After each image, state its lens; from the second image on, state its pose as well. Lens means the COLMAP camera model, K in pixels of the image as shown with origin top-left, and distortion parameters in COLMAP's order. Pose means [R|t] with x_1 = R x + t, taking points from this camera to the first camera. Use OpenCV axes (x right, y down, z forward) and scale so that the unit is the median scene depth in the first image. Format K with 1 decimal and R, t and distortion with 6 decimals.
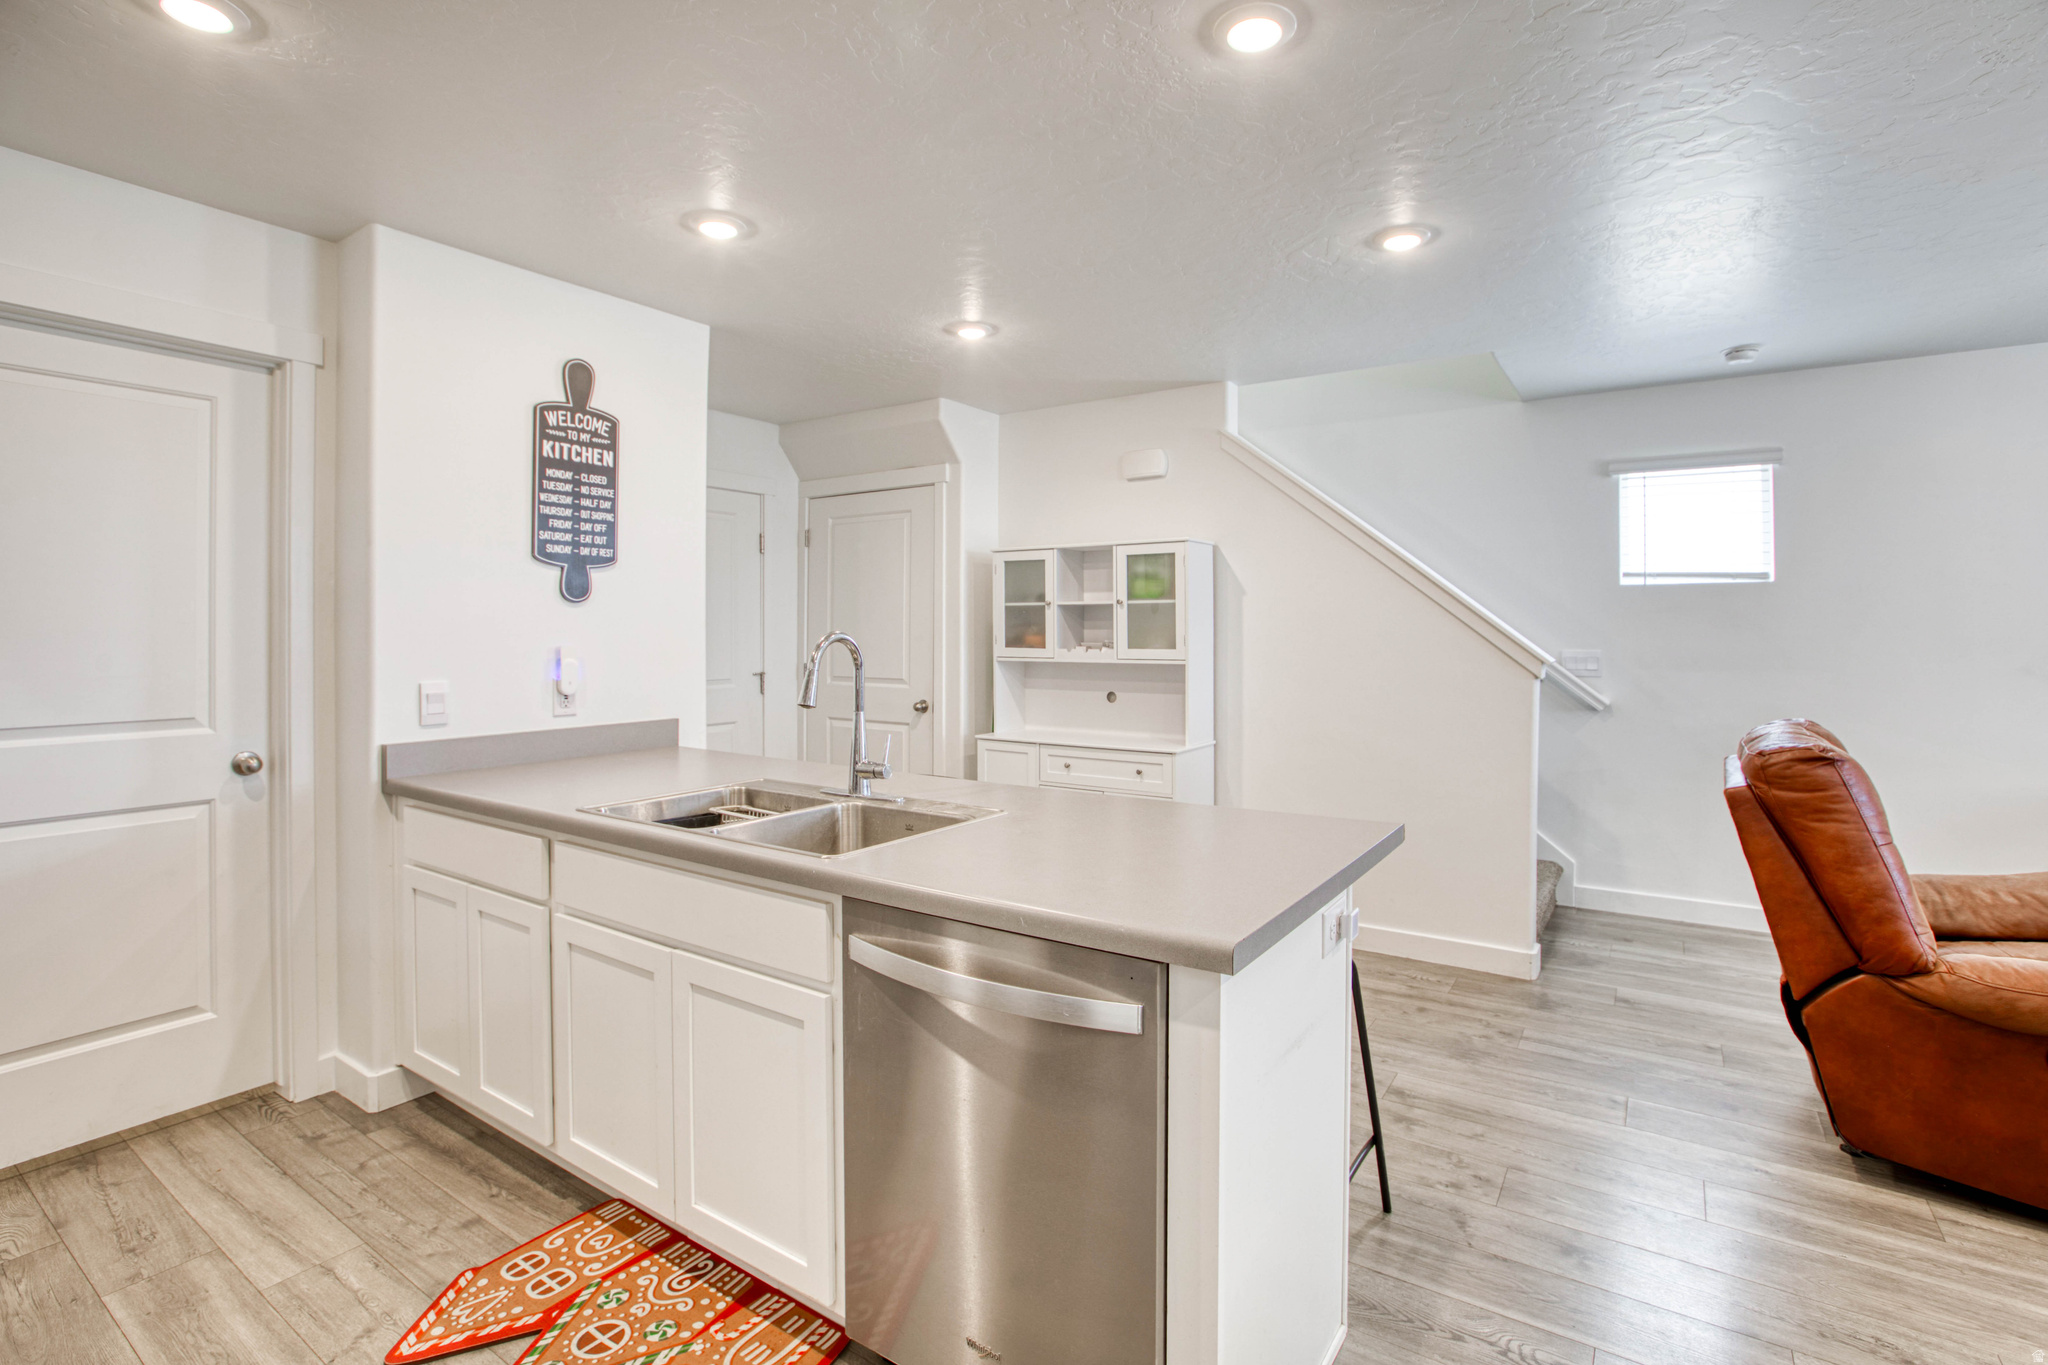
lens RADIAL K [[964.8, 0, 1029.2], [0, 964.8, 622.8], [0, 0, 1]] dist [-0.057625, 0.020980]
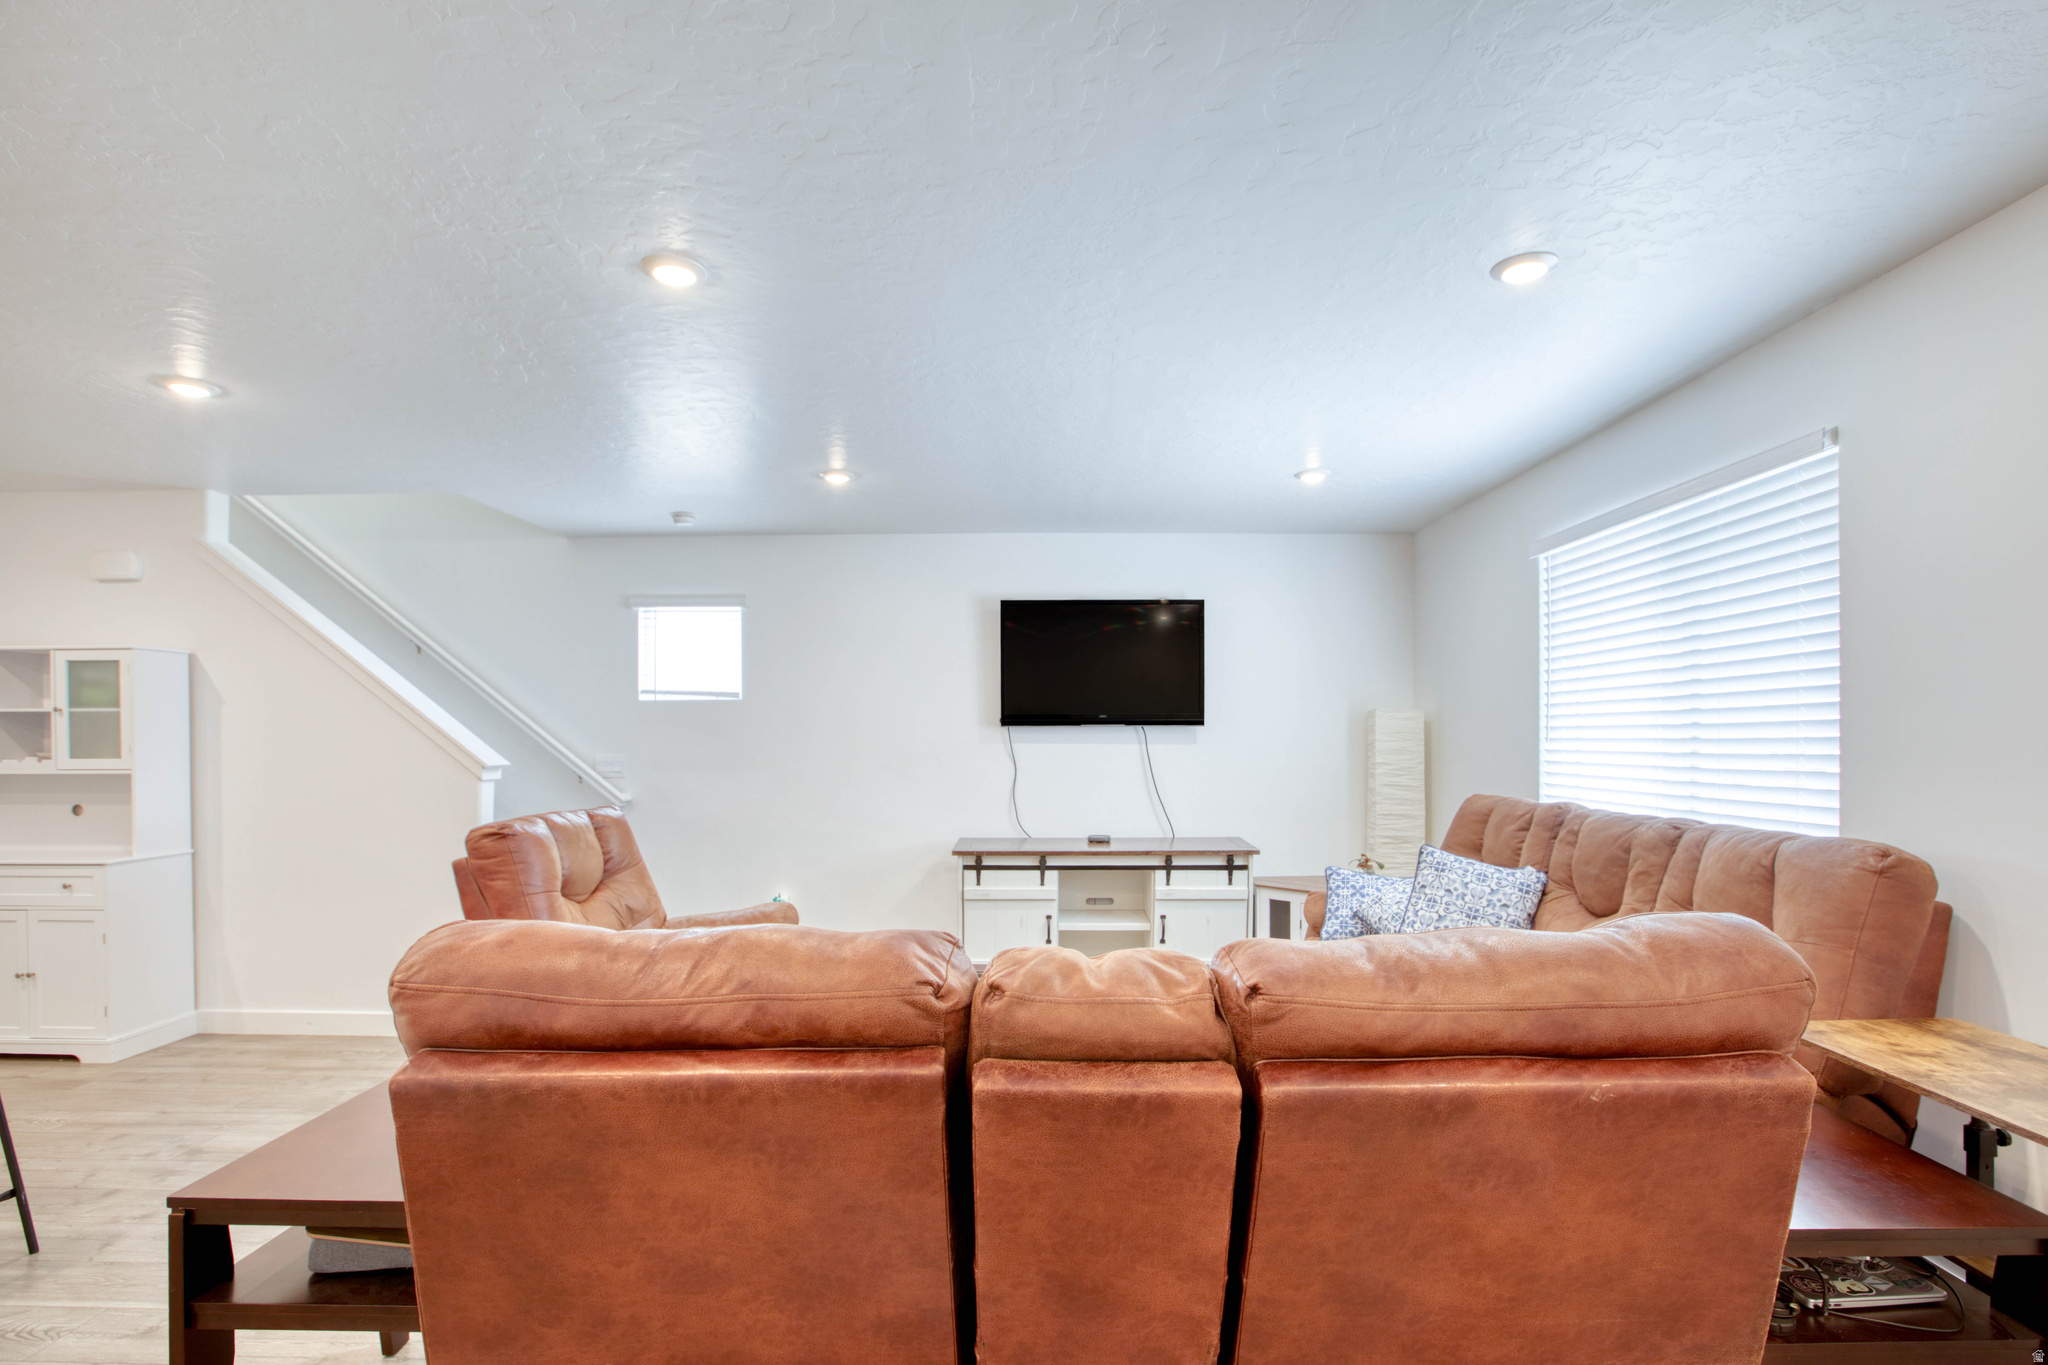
lens RADIAL K [[972.8, 0, 1049.3], [0, 972.8, 746.1], [0, 0, 1]] dist [-0.063864, 0.020714]
pose [[0.831901, -0.005141, 0.554900, 0.551911], [-0.001684, 0.999929, 0.011788, 0.002900], [-0.554921, -0.010741, 0.831834, -0.416009]]
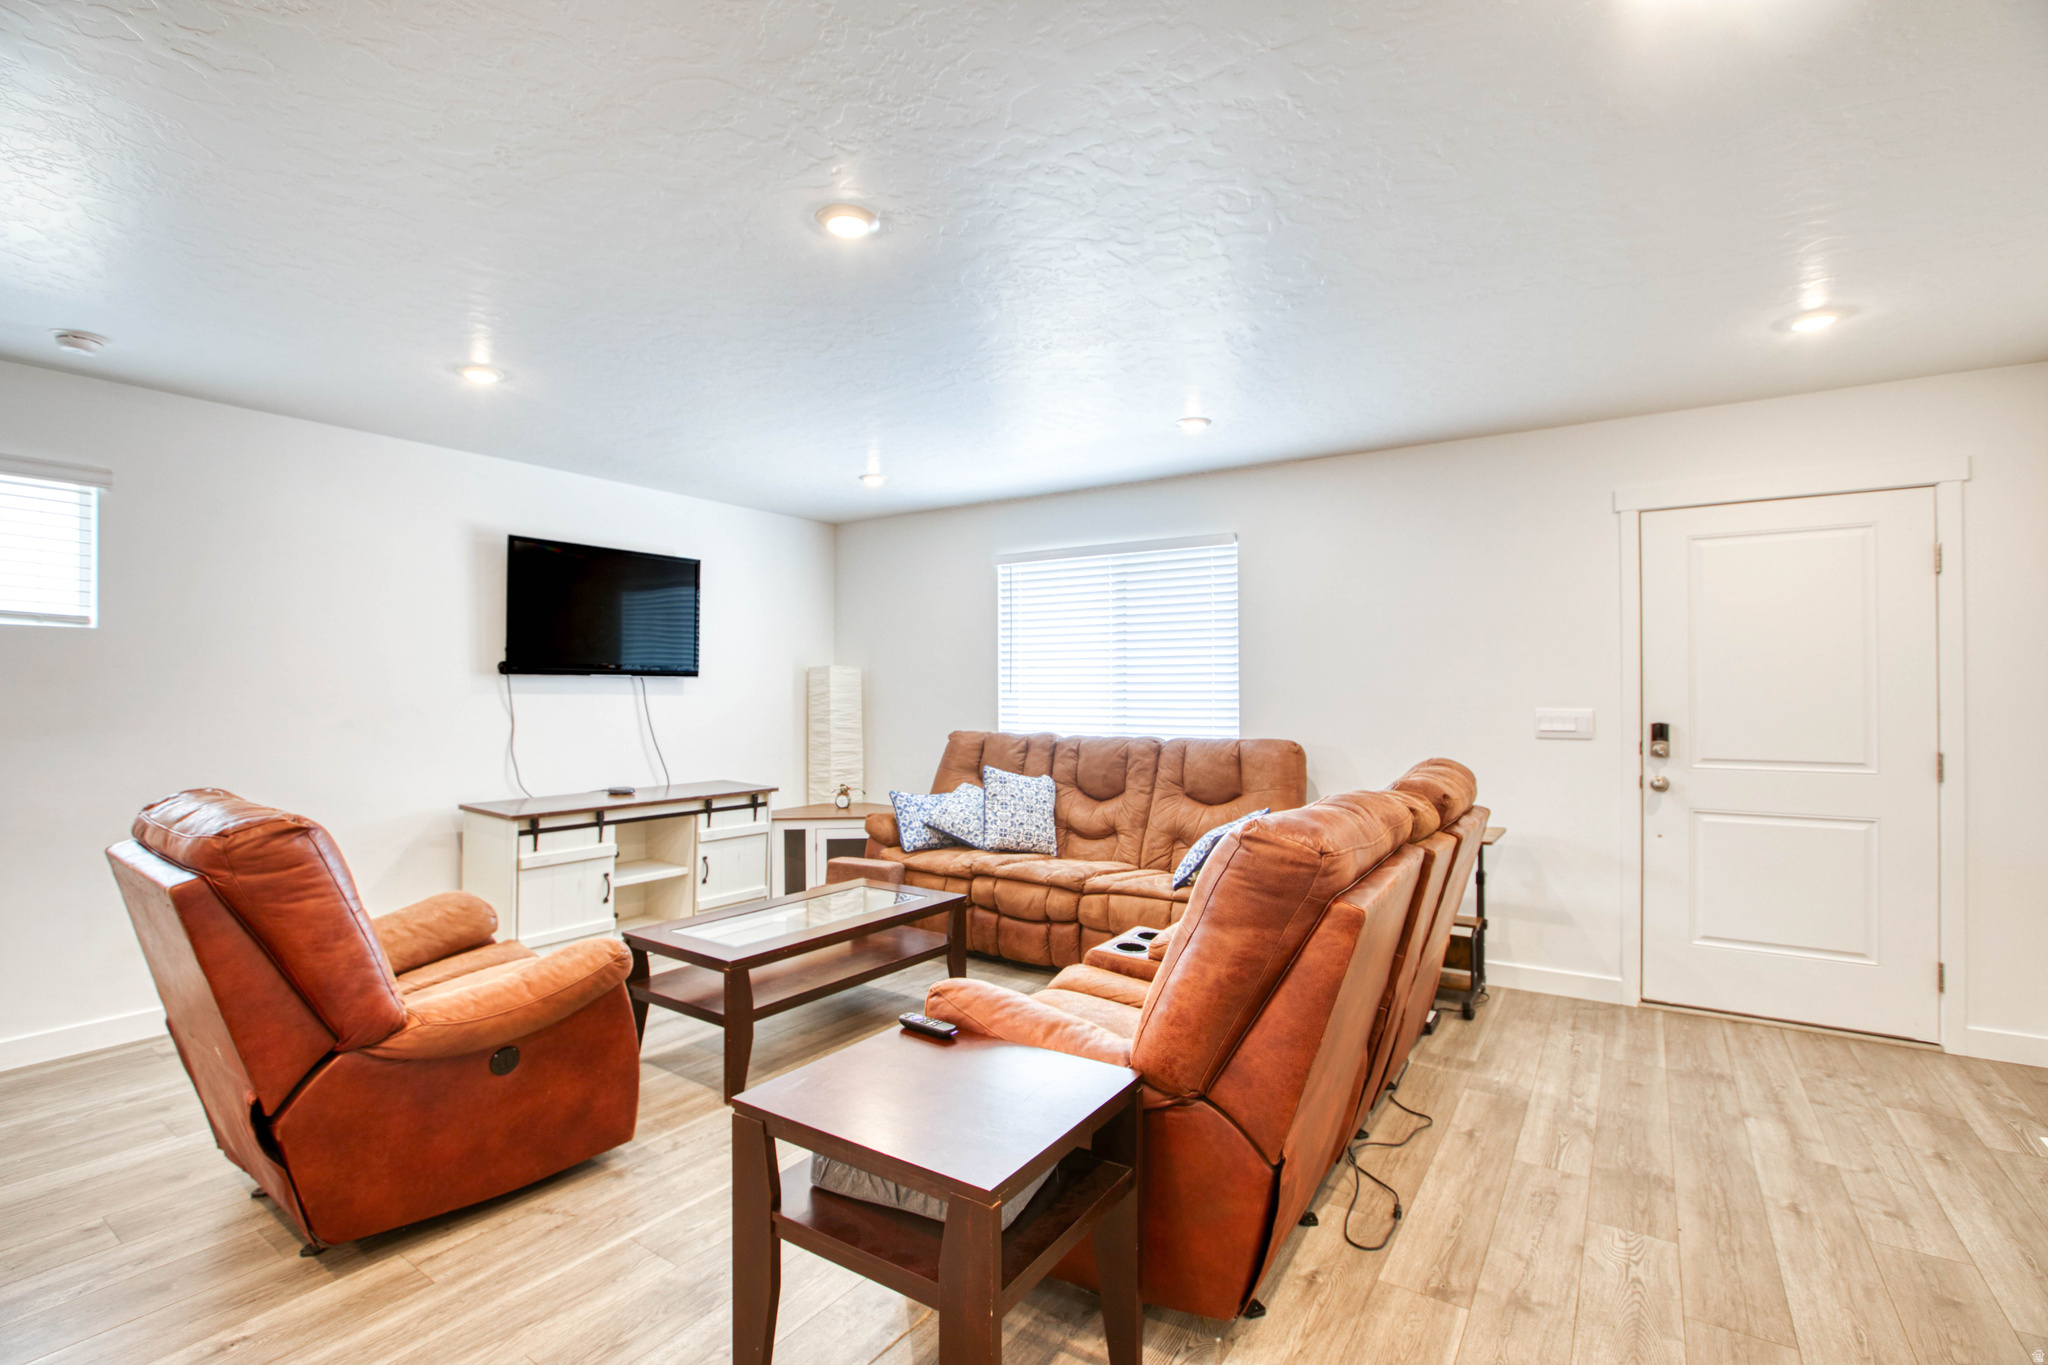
lens RADIAL K [[931.8, 0, 1023.4], [0, 931.8, 685.4], [0, 0, 1]] dist [-0.055375, 0.018714]
pose [[0.002998, 0.005690, 0.999979, -0.003129], [-0.008238, 0.999950, -0.005666, 0.006423], [-0.999962, -0.008221, 0.003045, 0.231135]]
